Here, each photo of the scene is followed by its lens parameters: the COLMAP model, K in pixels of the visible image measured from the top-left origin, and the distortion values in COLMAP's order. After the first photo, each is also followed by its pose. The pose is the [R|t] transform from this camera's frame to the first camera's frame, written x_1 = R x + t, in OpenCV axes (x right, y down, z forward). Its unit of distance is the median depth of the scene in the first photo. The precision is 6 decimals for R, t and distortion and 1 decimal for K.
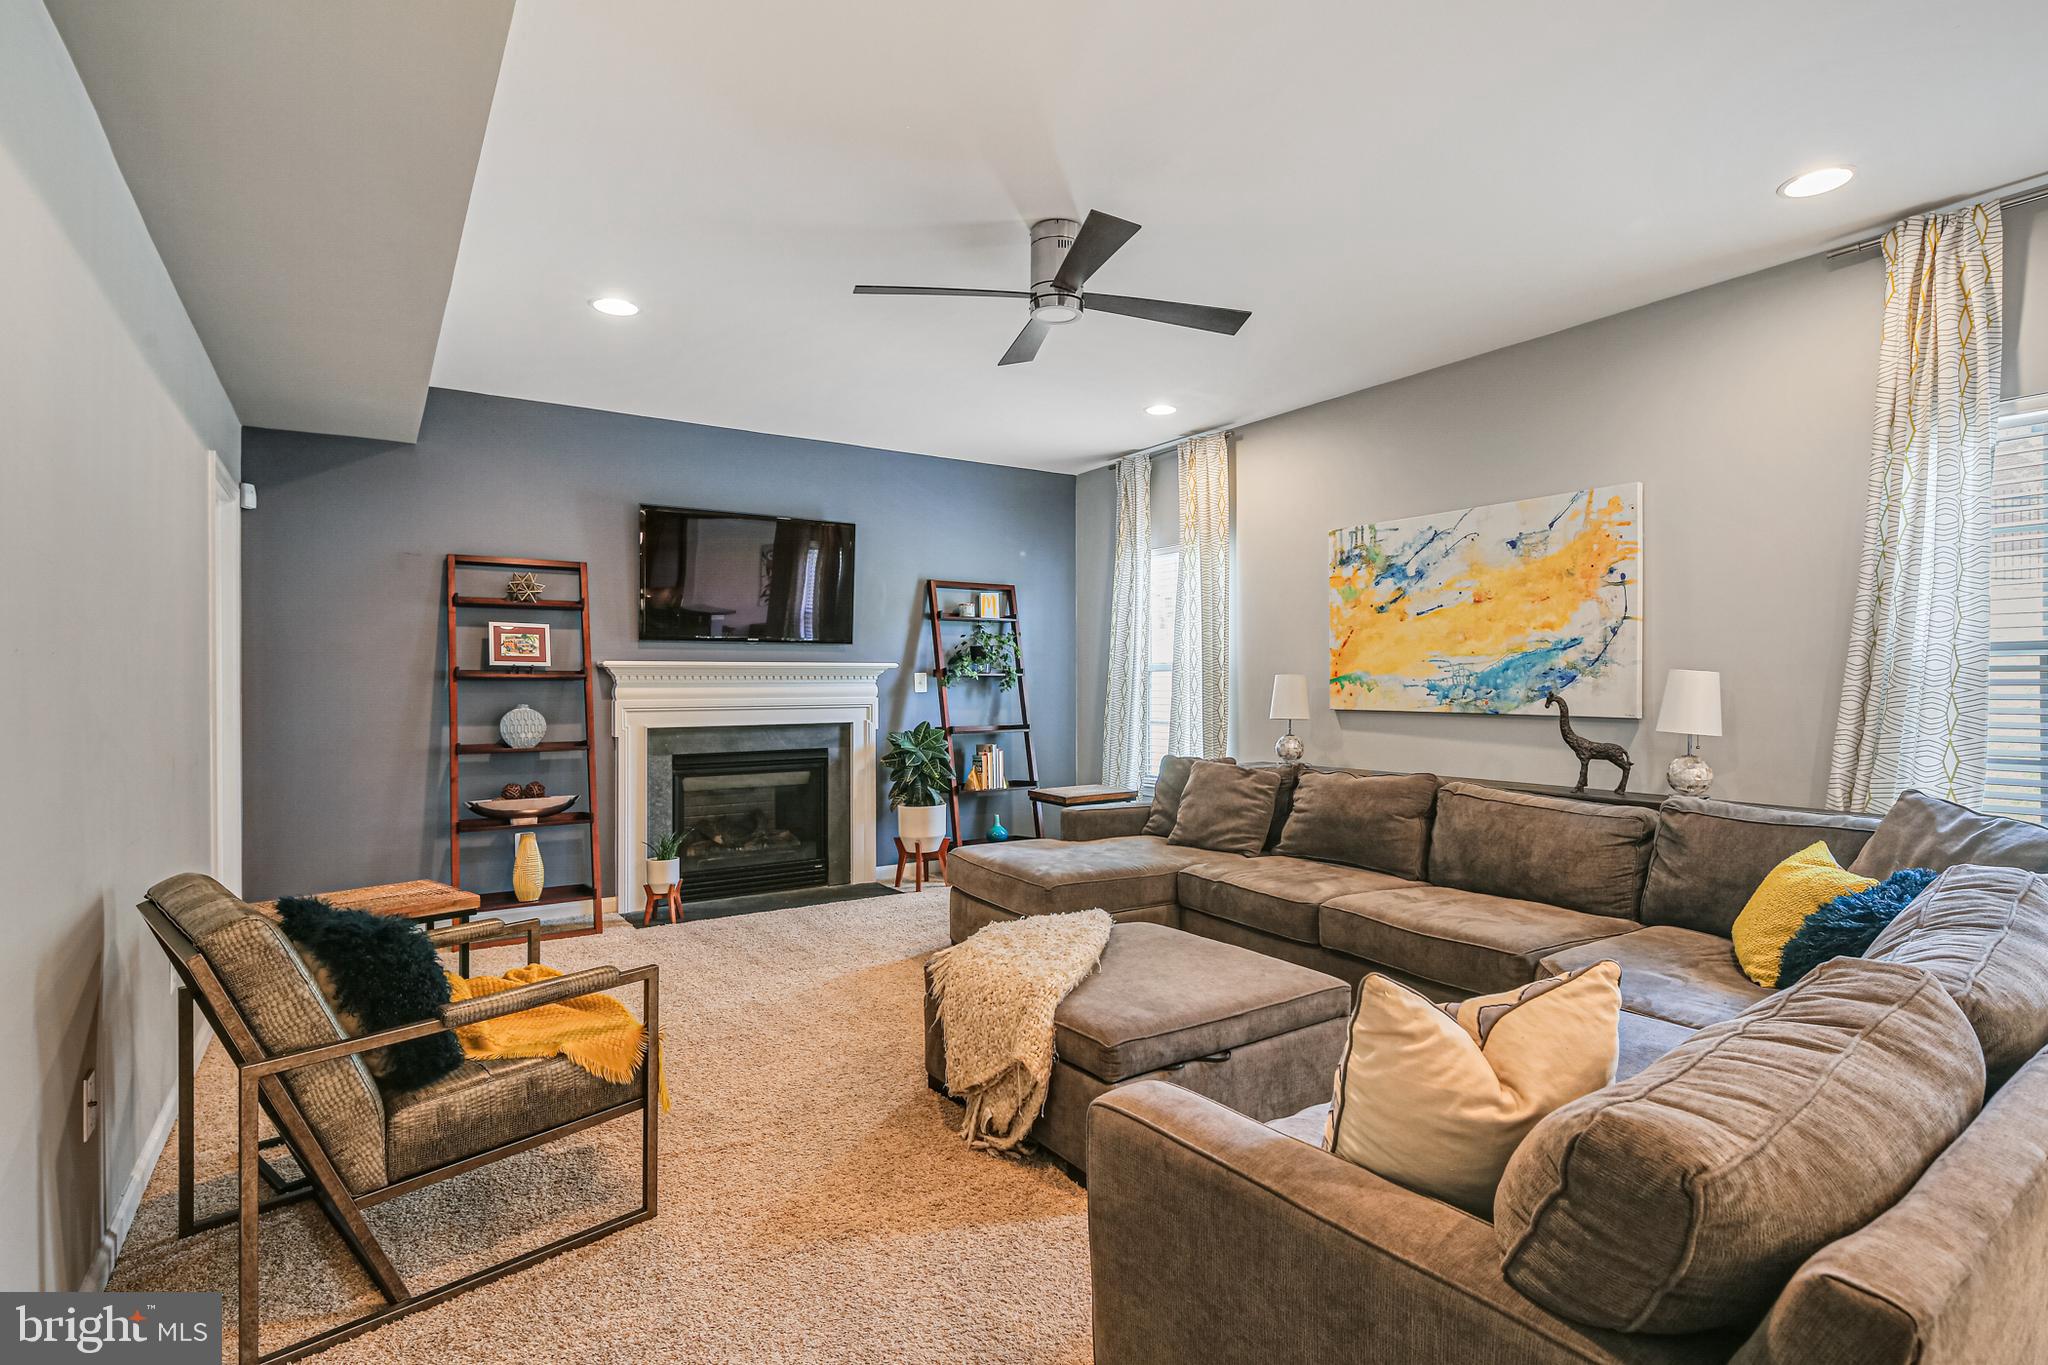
lens RADIAL K [[1011.9, 0, 1020.9], [0, 1011.9, 689.7], [0, 0, 1]] dist [0.001608, -0.001764]
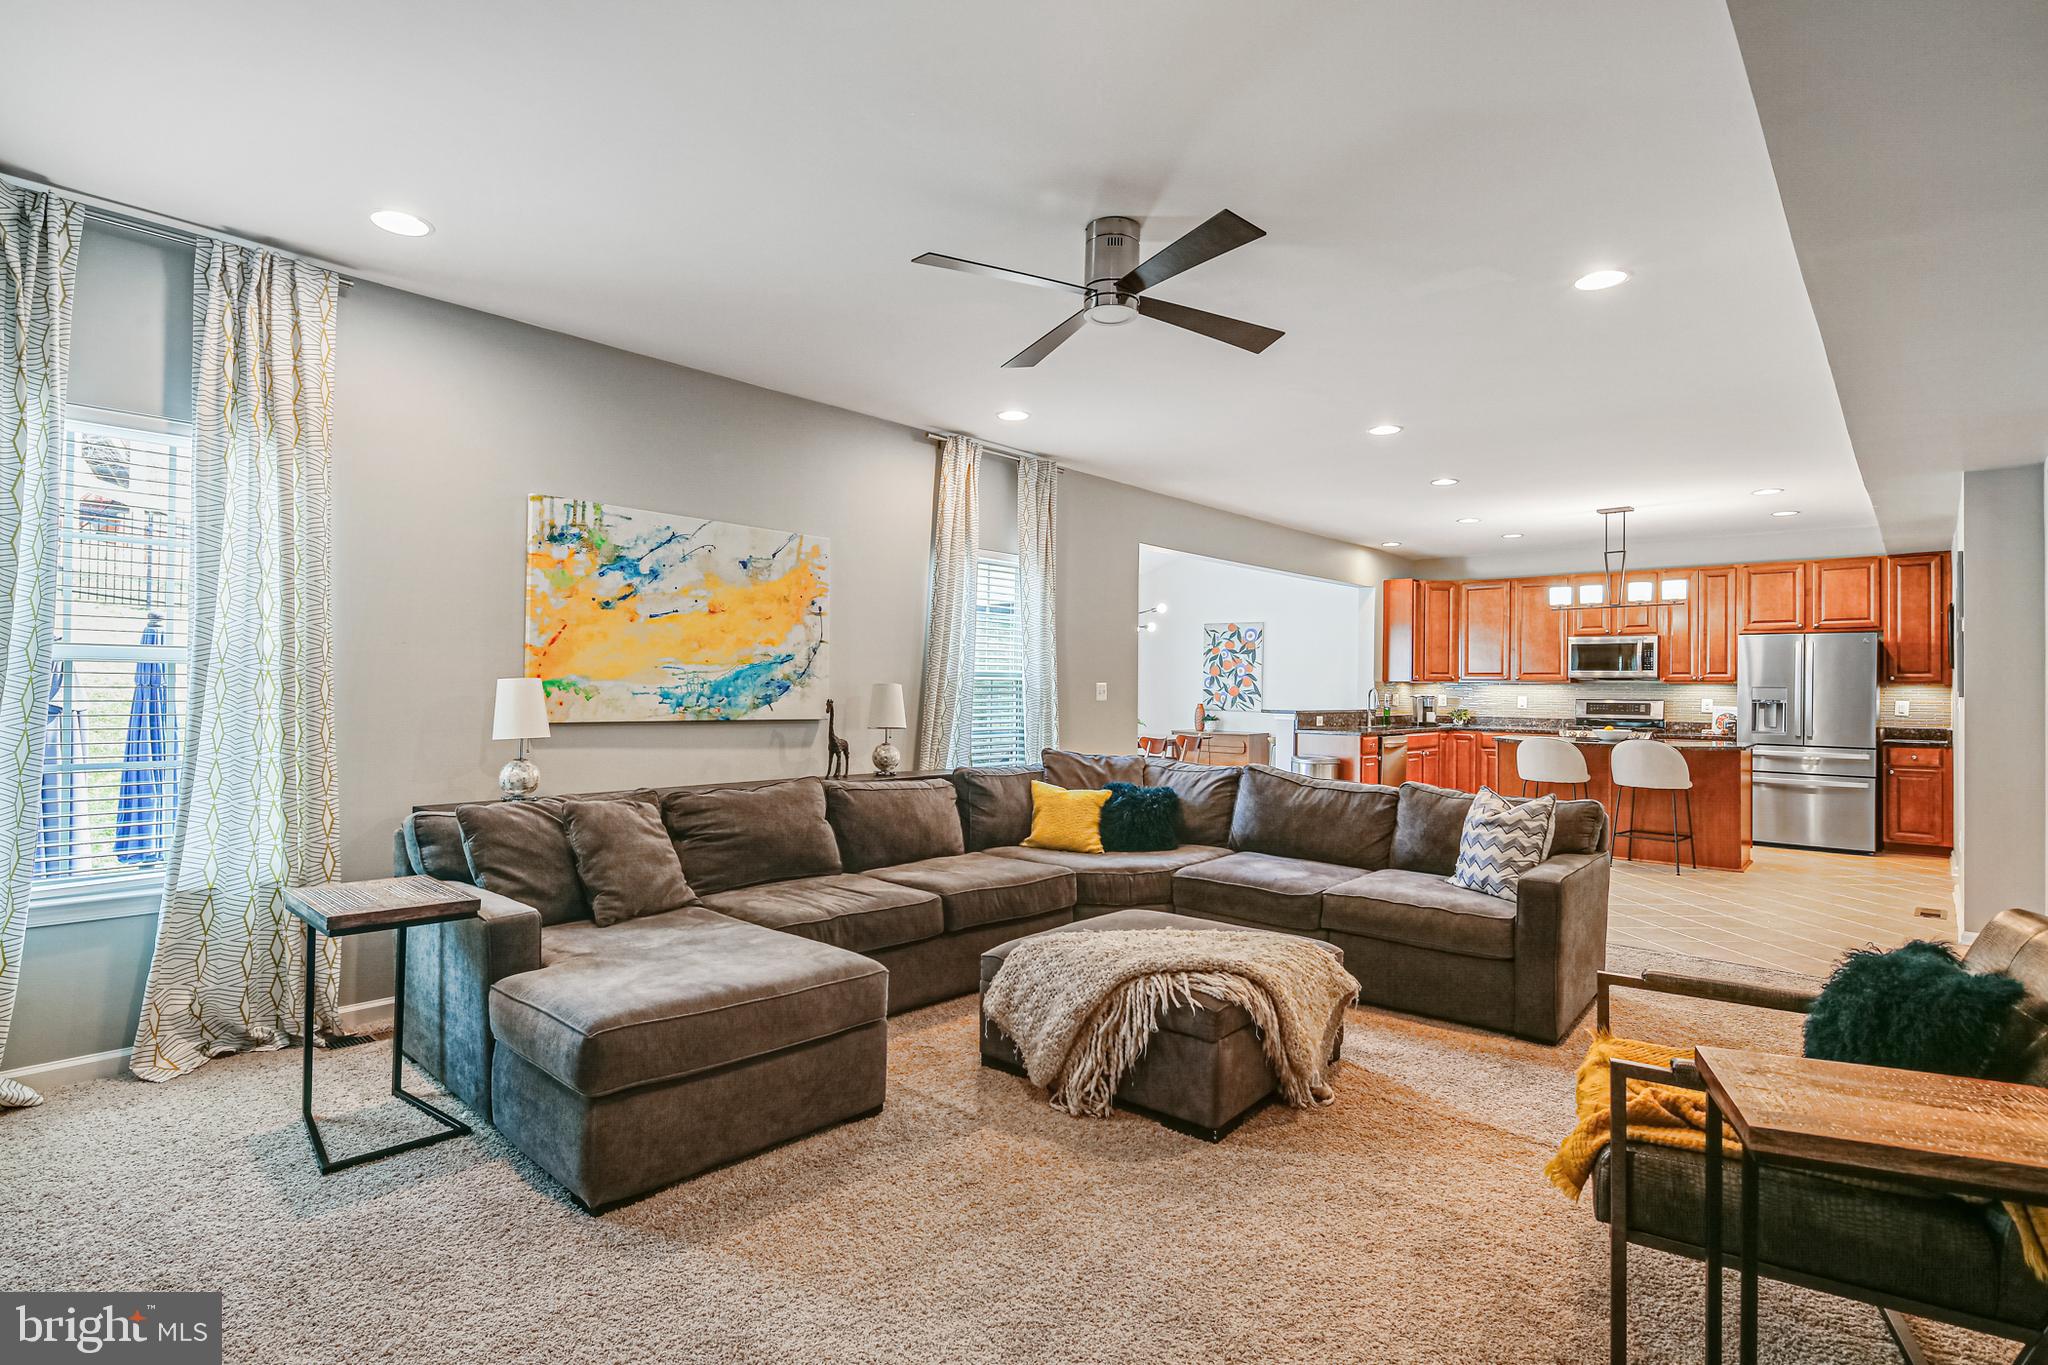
lens RADIAL K [[1011.9, 0, 1020.5], [0, 1011.9, 675.5], [0, 0, 1]] dist [0.001608, -0.001764]
pose [[-0.270733, 0.003978, 0.962646, -0.626314], [-0.012791, 0.999888, -0.007729, -0.018560], [-0.962570, -0.014406, -0.270652, 0.976279]]
